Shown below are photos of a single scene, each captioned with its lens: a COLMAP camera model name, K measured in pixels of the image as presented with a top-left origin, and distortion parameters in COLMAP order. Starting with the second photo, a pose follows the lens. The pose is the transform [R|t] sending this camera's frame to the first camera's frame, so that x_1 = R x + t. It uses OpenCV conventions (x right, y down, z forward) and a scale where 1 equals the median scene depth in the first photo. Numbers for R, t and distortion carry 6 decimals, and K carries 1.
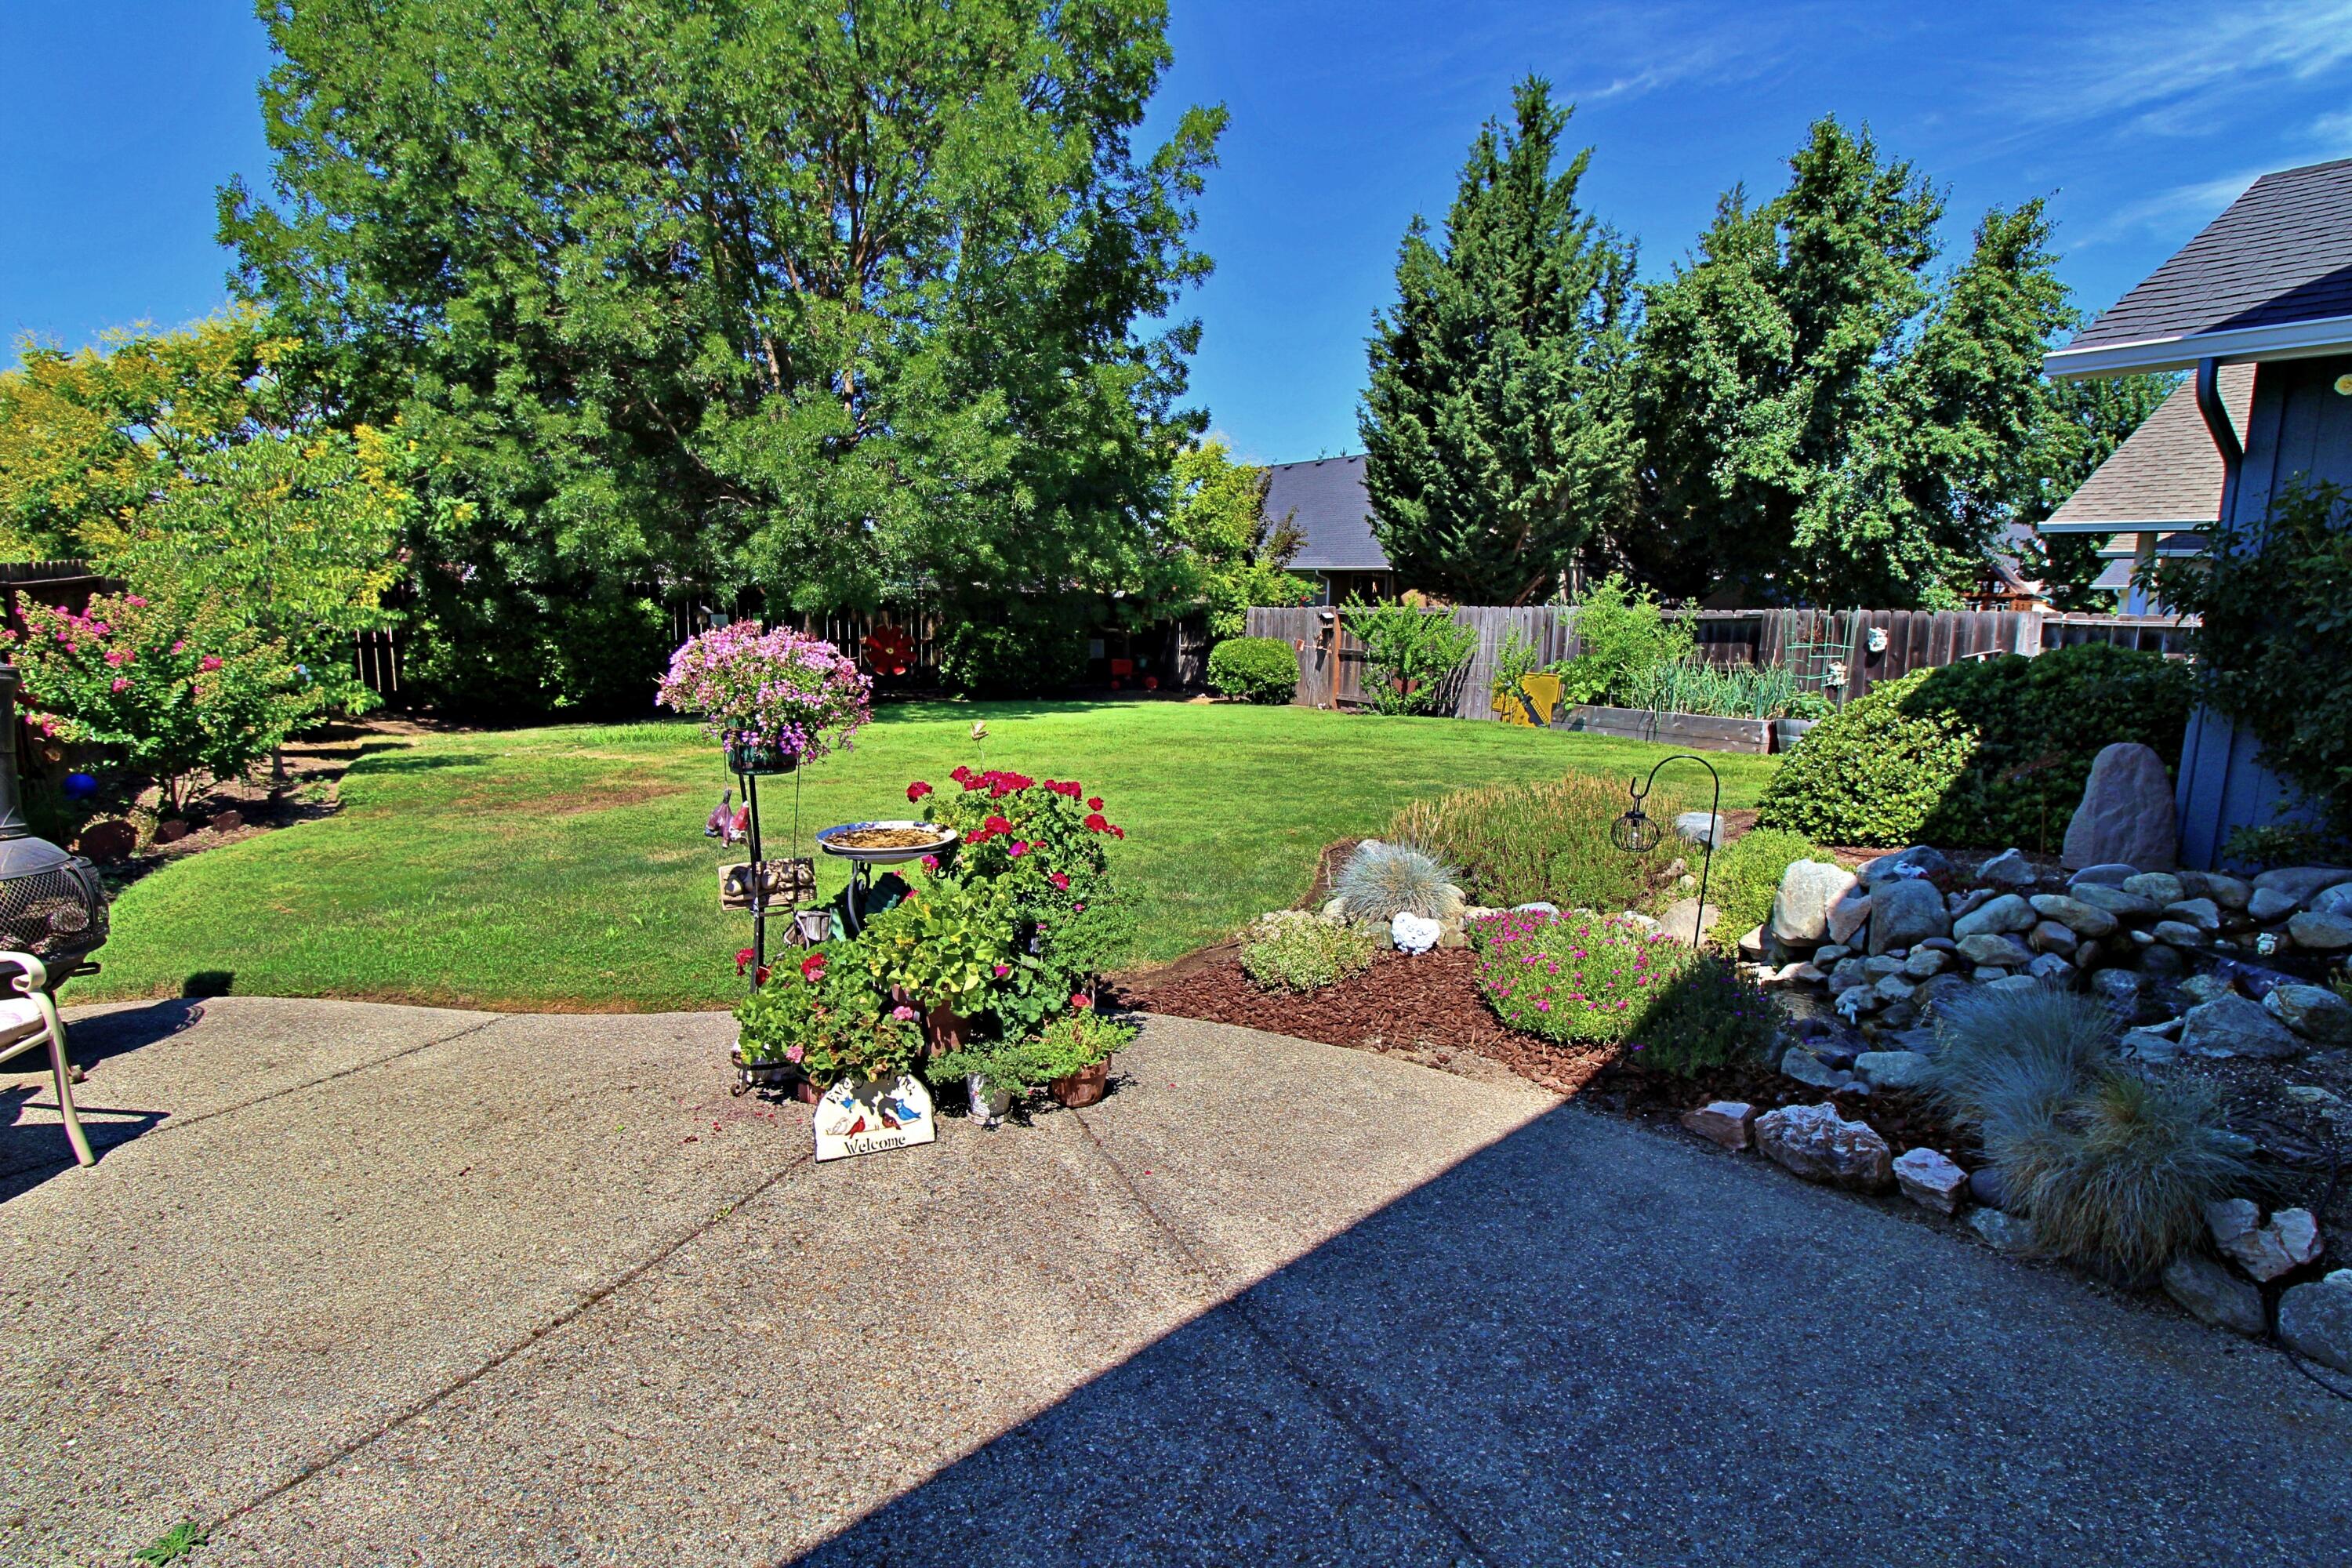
lens RADIAL K [[1103.1, 0, 1171.2], [0, 1103.1, 778.1], [0, 0, 1]] dist [-0.003050, -0.008130]
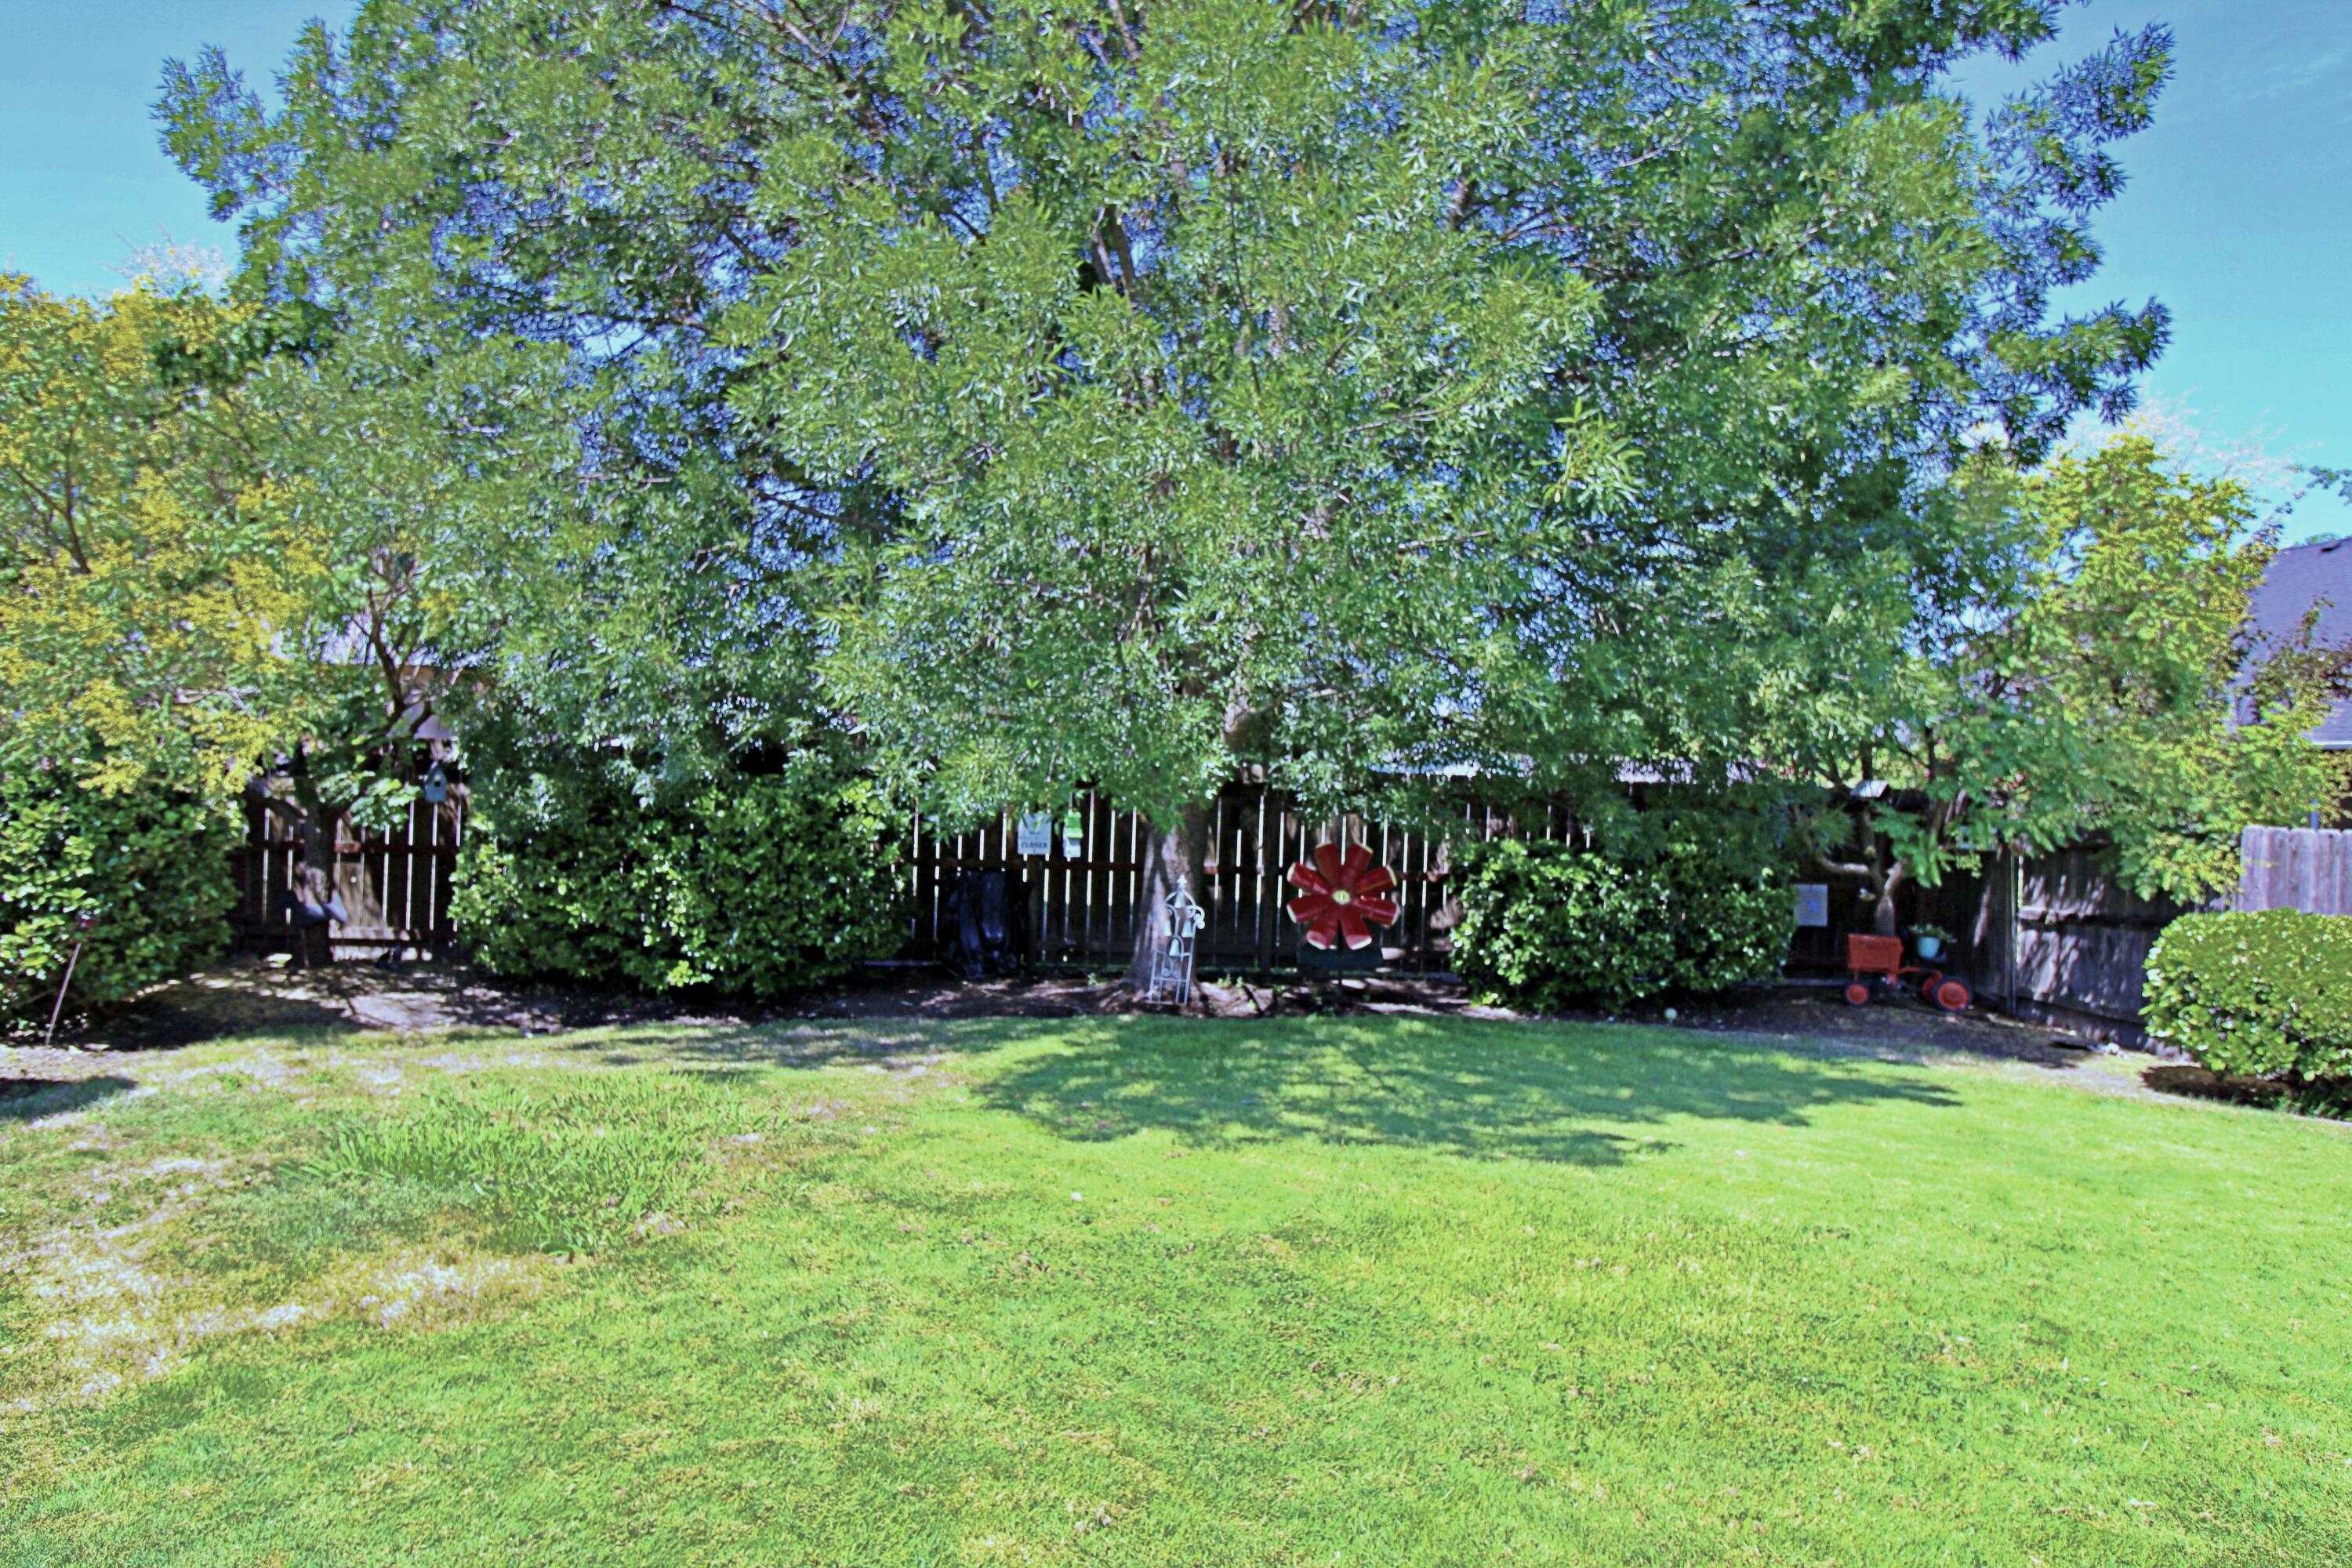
lens RADIAL K [[1360.6, 0, 1176.5], [0, 1360.6, 772.8], [0, 0, 1]] dist [-0.013506, -0.000615]
pose [[0.882017, 0.009766, -0.471117, -0.048539], [-0.092527, 0.983911, -0.152833, -0.084286], [0.462044, 0.178392, 0.868730, 0.522699]]
